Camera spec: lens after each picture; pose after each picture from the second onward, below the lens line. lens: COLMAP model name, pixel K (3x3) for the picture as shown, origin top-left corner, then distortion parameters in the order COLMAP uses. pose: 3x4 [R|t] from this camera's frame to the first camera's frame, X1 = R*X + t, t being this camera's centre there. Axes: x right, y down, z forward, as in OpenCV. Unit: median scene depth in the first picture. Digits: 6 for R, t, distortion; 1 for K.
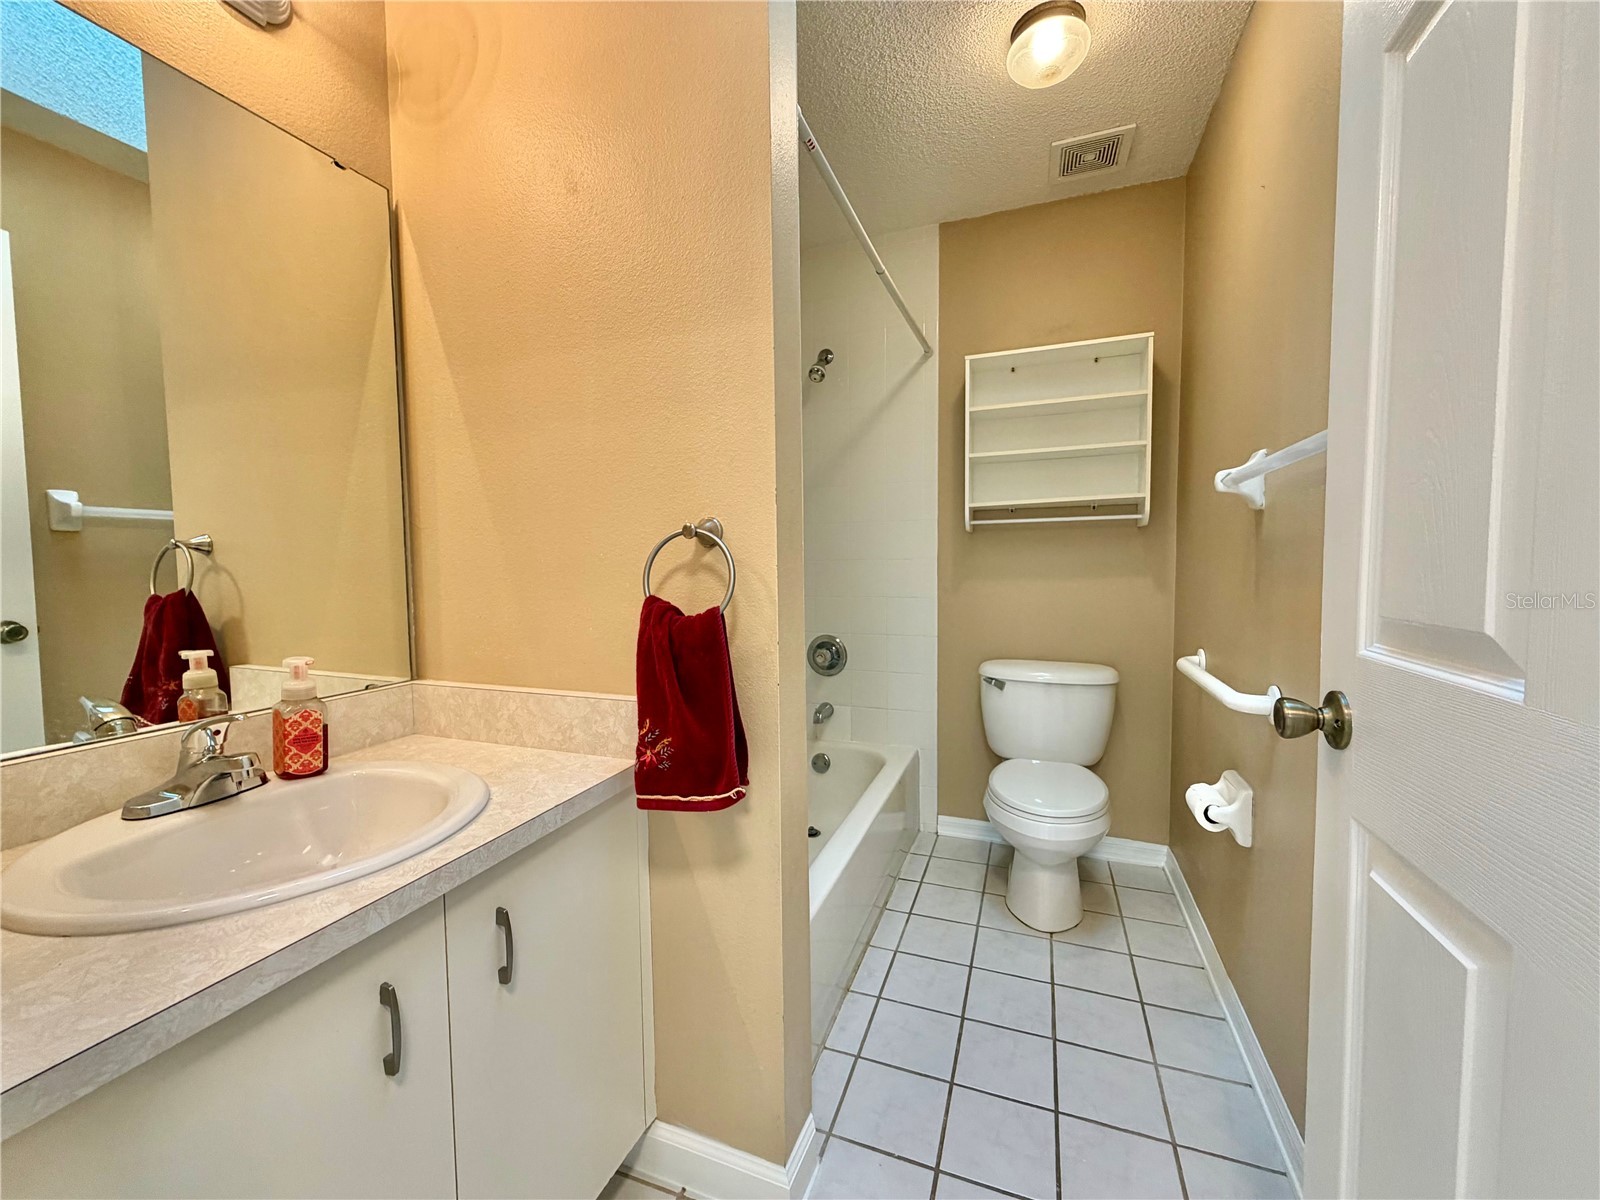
lens RADIAL K [[634.4, 0, 798.1], [0, 634.4, 599.6], [0, 0, 1]] dist [0.000449, 0.000211]
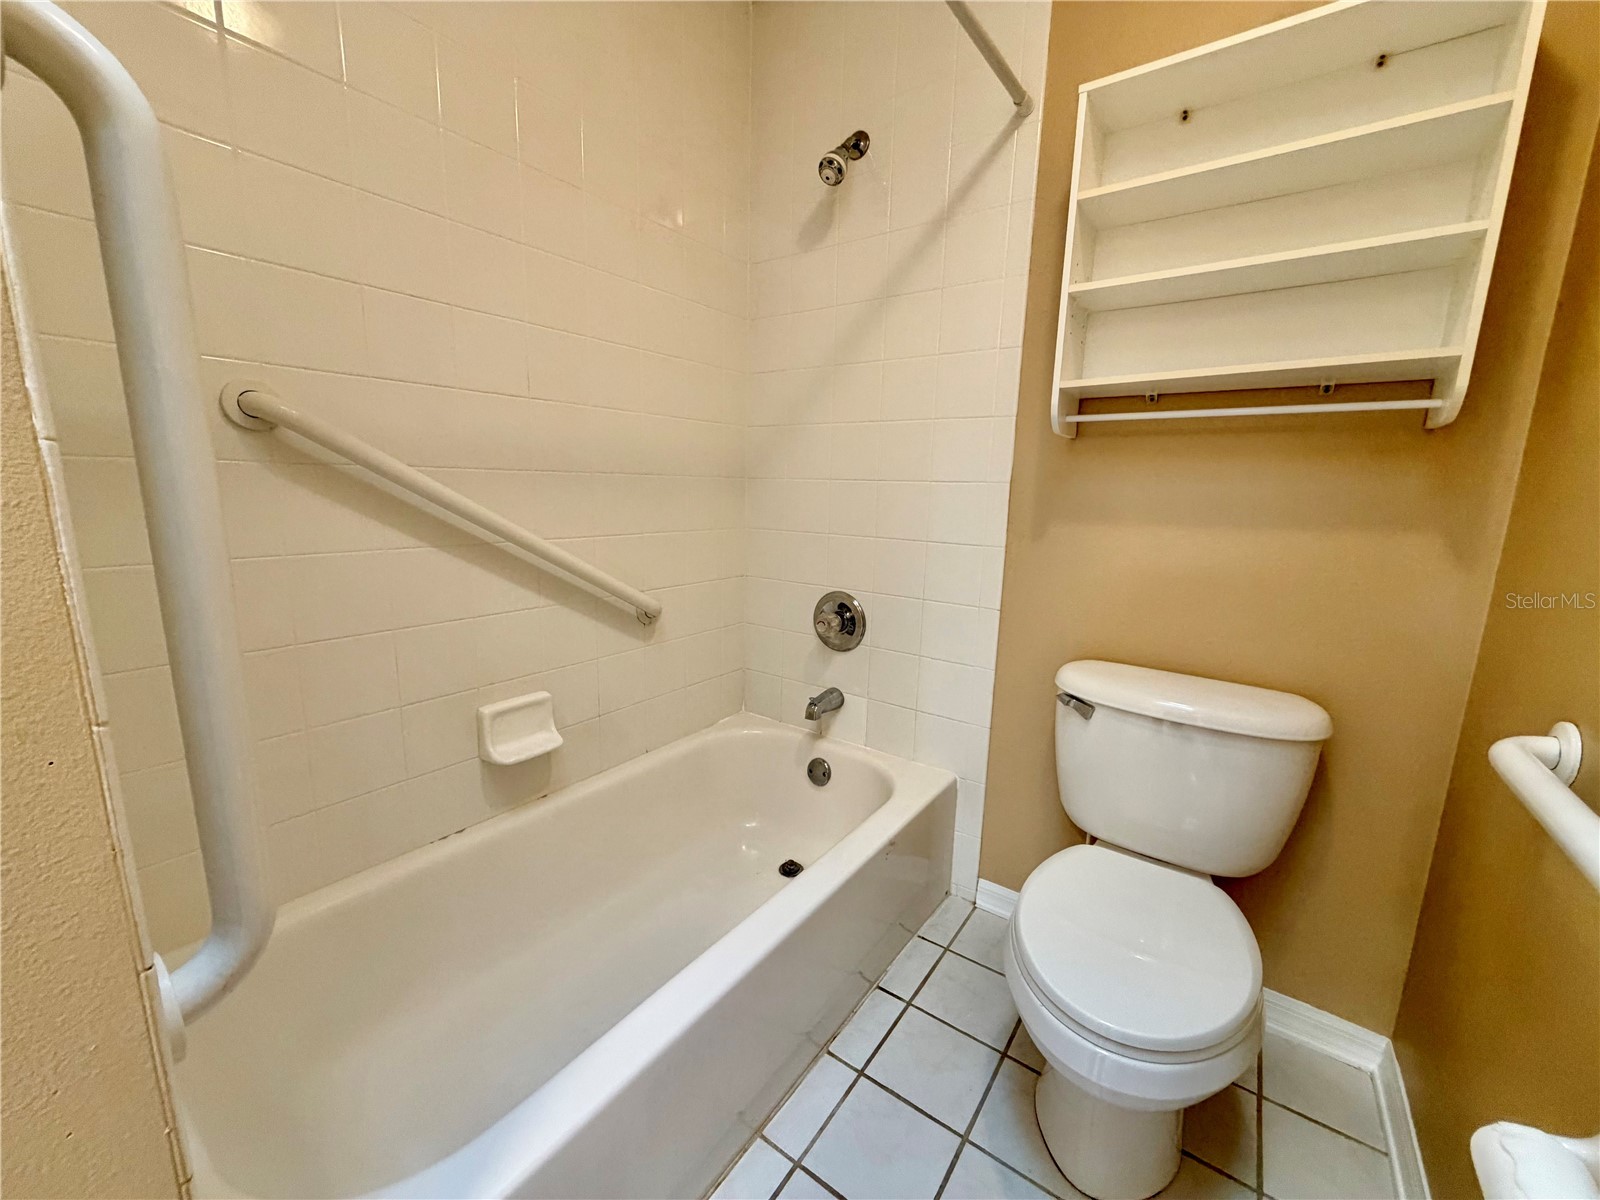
lens RADIAL K [[634.4, 0, 800.1], [0, 634.4, 601.5], [0, 0, 1]] dist [0.000449, 0.000211]
pose [[0.964847, 0.080585, -0.250154, 0.196235], [-0.049332, 0.990444, 0.128789, -0.021781], [0.258142, -0.111921, 0.959602, 0.377080]]
